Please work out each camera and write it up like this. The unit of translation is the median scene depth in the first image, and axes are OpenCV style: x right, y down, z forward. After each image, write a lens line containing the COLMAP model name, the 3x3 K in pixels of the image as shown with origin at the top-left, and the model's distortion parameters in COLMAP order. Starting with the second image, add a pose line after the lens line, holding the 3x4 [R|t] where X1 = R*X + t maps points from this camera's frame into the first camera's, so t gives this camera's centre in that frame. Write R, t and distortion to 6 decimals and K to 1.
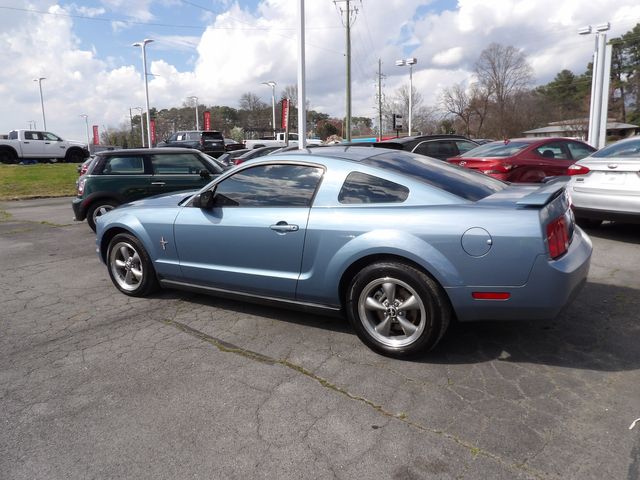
lens RADIAL K [[451.6, 0, 316.7], [0, 451.6, 231.6], [0, 0, 1]] dist [-0.011824, 0.017957]
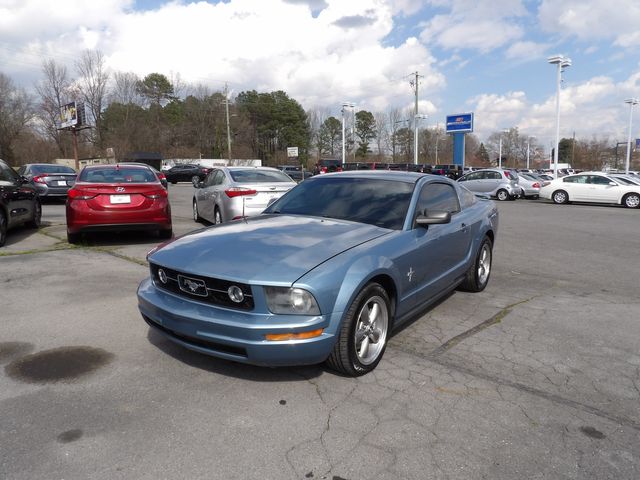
lens RADIAL K [[451.6, 0, 323.9], [0, 451.6, 242.6], [0, 0, 1]] dist [-0.011824, 0.017957]
pose [[0.057390, -0.128770, 0.990012, -1.181736], [0.171508, 0.978176, 0.117288, -0.162718], [-0.983510, 0.163063, 0.078223, 1.060584]]
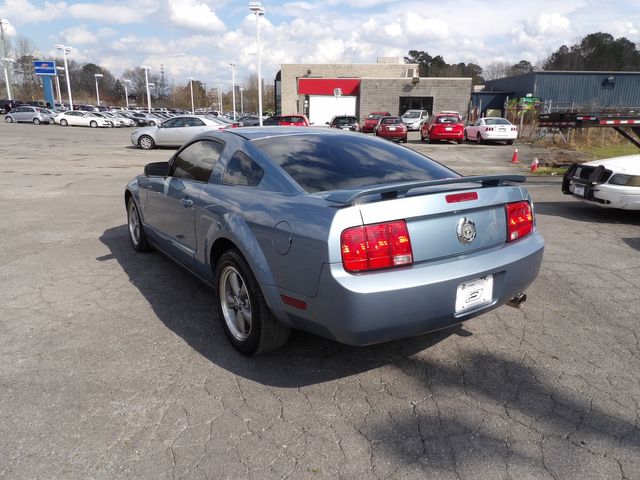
lens RADIAL K [[451.6, 0, 324.1], [0, 451.6, 240.5], [0, 0, 1]] dist [-0.011824, 0.017957]
pose [[-0.600431, -0.208223, 0.772091, -7.905835], [0.126814, 0.928494, 0.349023, 0.059587], [-0.789557, 0.307477, -0.531091, 0.329975]]
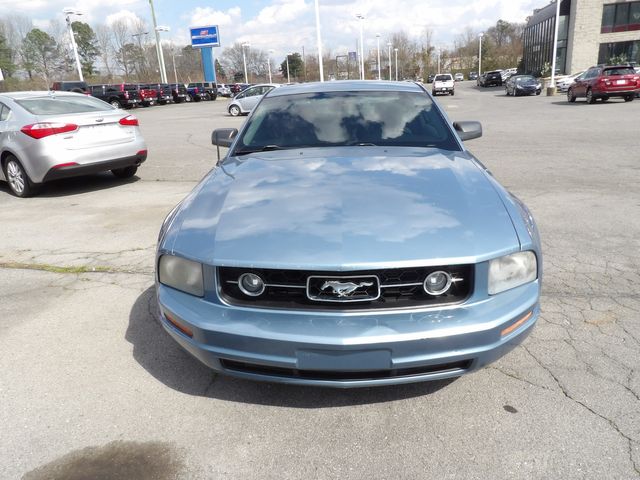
lens RADIAL K [[451.6, 0, 319.2], [0, 451.6, 235.3], [0, 0, 1]] dist [-0.011824, 0.017957]
pose [[-0.466468, -0.233054, 0.853284, -0.837332], [0.216460, 0.905259, 0.365583, -0.248078], [-0.857644, 0.355234, -0.371827, 1.488992]]
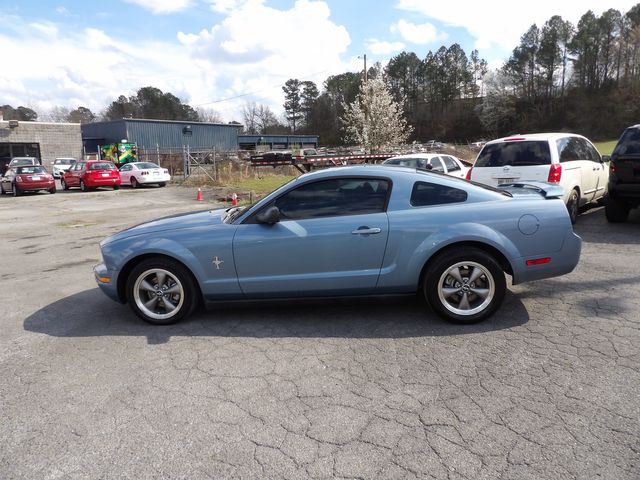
lens RADIAL K [[451.6, 0, 326.1], [0, 451.6, 240.9], [0, 0, 1]] dist [-0.011824, 0.017957]
pose [[-0.998538, 0.028401, 0.045981, -7.093360], [0.042348, 0.939775, 0.339160, -0.051469], [-0.033580, 0.340612, -0.939604, 0.942423]]
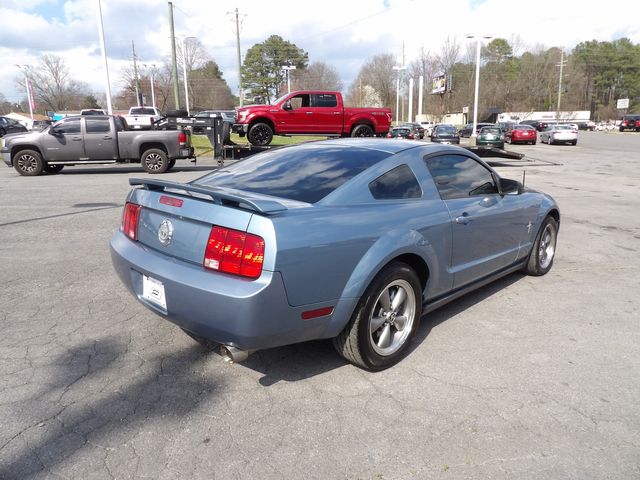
lens RADIAL K [[451.6, 0, 323.9], [0, 451.6, 238.9], [0, 0, 1]] dist [-0.011824, 0.017957]
pose [[0.661251, -0.165695, 0.731637, -7.875601], [0.121250, 0.986085, 0.113735, 0.235685], [-0.740301, 0.013503, 0.672140, -0.689277]]
